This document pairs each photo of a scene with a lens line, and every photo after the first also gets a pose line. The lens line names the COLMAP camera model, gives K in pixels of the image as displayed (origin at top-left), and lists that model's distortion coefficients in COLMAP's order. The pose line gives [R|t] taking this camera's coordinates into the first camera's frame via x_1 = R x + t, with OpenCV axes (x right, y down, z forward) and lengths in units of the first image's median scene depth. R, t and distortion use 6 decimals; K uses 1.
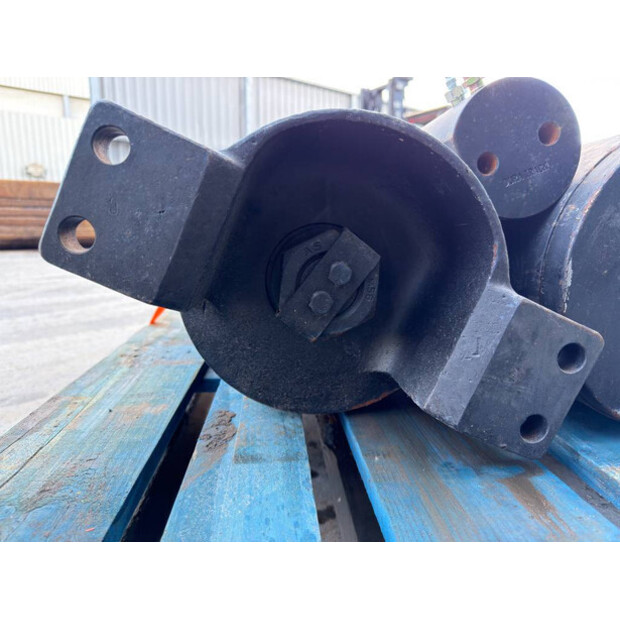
lens RADIAL K [[443.1, 0, 308.8], [0, 443.1, 315.6], [0, 0, 1]] dist [-0.009593, 0.007928]
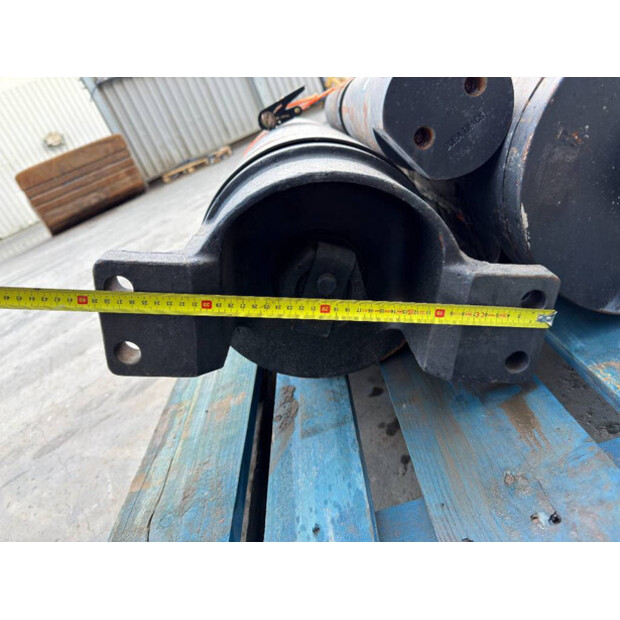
lens RADIAL K [[437.2, 0, 311.5], [0, 437.2, 310.7], [0, 0, 1]] dist [0.039285, -0.053578]
pose [[0.930730, -0.308206, -0.196853, 0.240024], [0.350028, 0.906683, 0.235387, -0.319893], [0.105936, -0.287986, 0.951757, -0.153363]]
